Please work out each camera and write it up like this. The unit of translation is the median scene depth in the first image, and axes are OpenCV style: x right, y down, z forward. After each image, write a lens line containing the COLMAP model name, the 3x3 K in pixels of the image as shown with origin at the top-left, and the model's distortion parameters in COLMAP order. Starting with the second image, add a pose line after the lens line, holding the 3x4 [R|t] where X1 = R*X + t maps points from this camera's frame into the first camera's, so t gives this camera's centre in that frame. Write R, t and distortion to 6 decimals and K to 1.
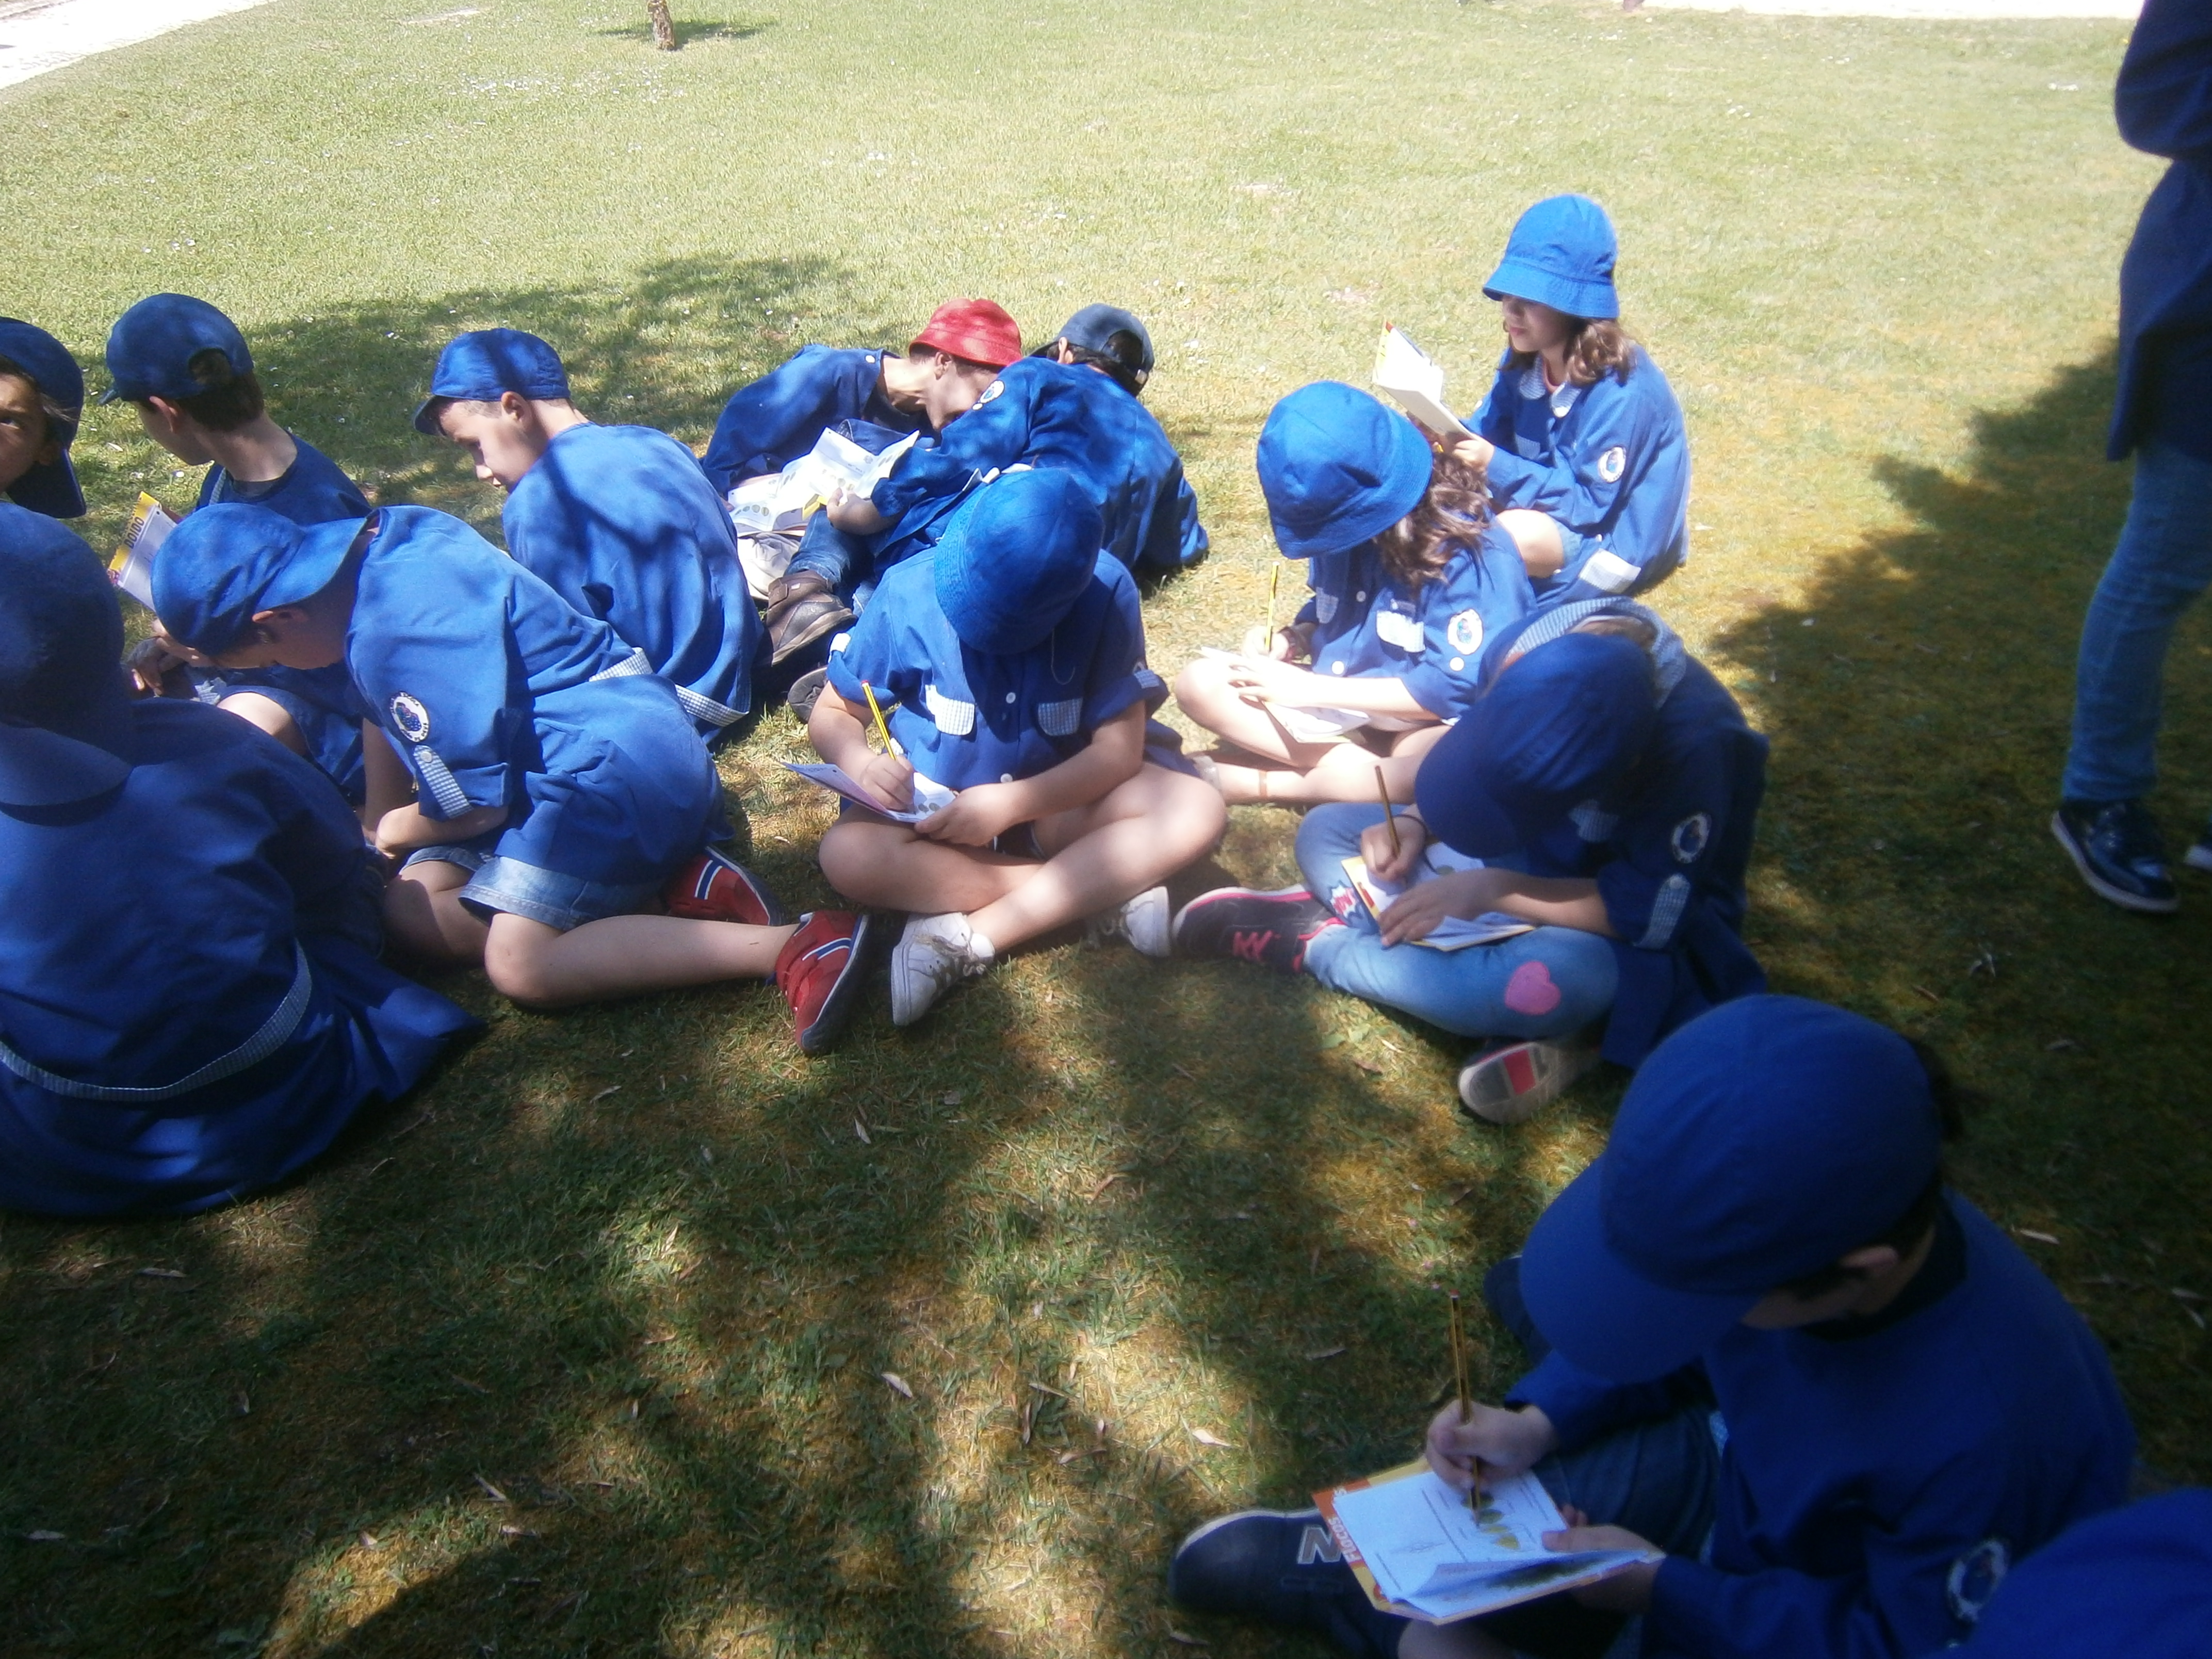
lens RADIAL K [[1680.8, 0, 1106.8], [0, 1680.8, 827.5], [0, 0, 1]] dist [-0.004539, -0.000901]
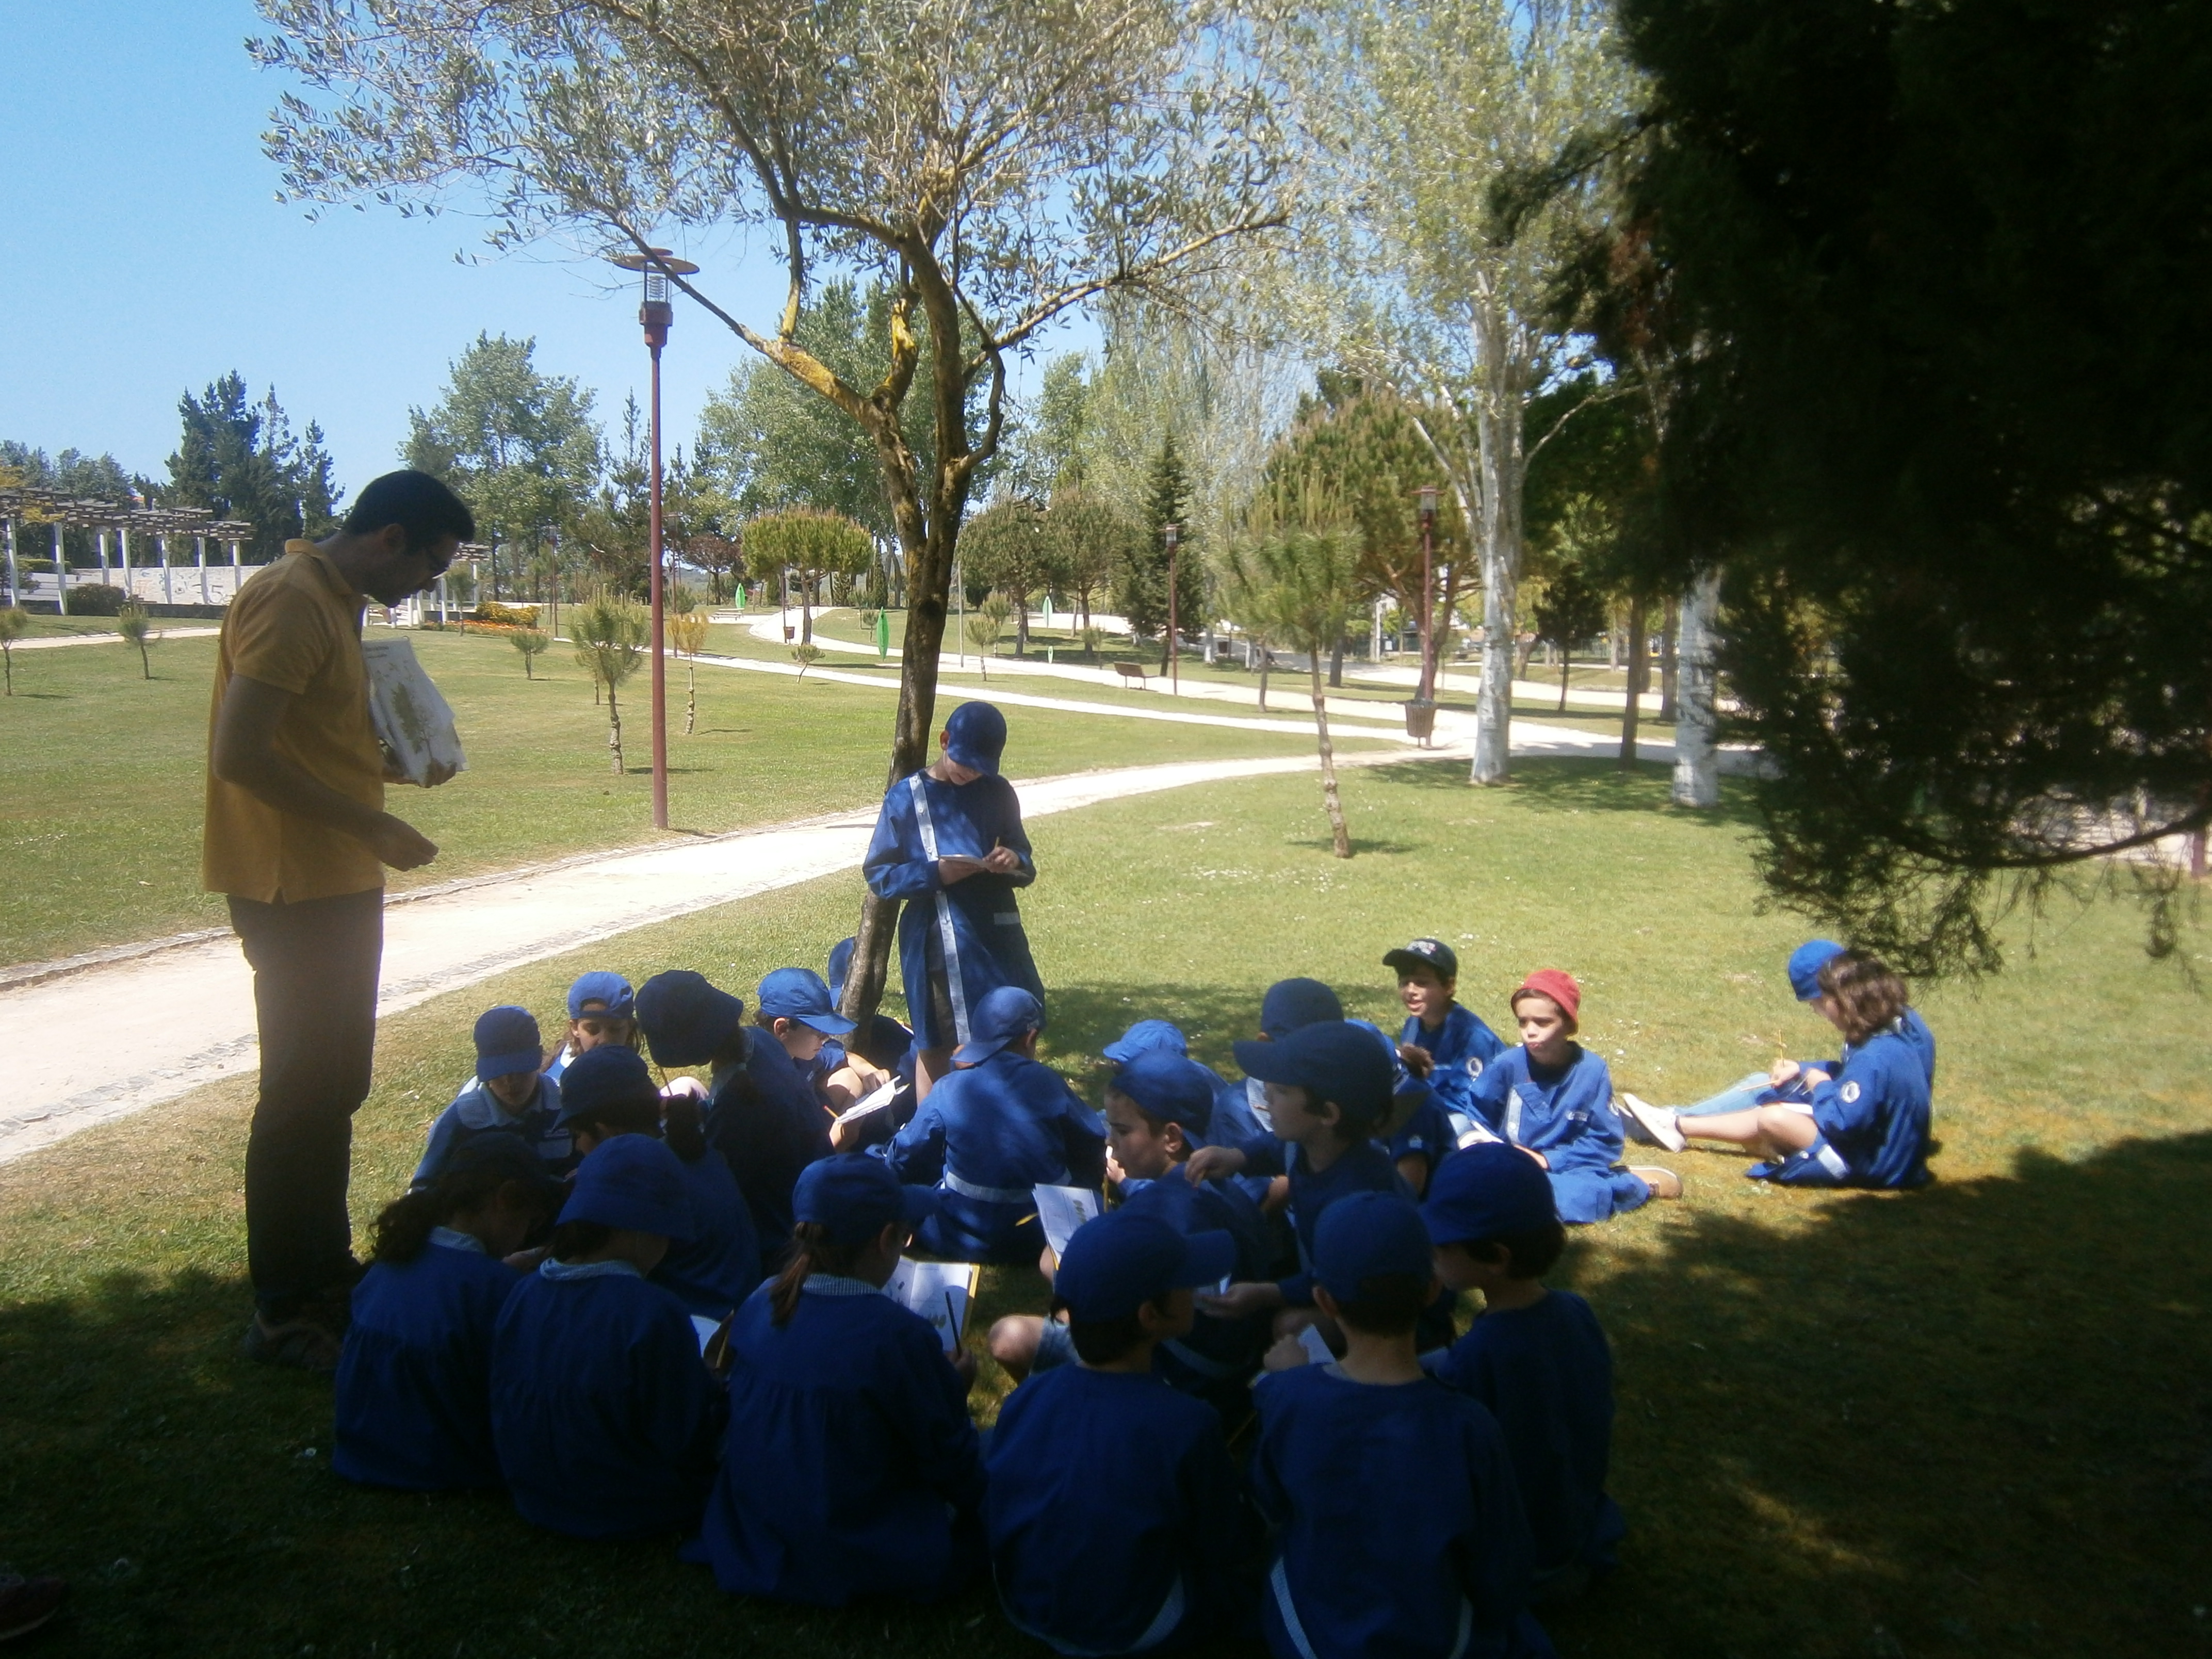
lens RADIAL K [[1680.8, 0, 1106.1], [0, 1680.8, 829.0], [0, 0, 1]] dist [-0.004539, -0.000901]
pose [[0.925438, 0.060384, -0.374057, 0.062789], [-0.218980, 0.890888, -0.397952, 0.088366], [0.309213, 0.450191, 0.837685, -0.185976]]
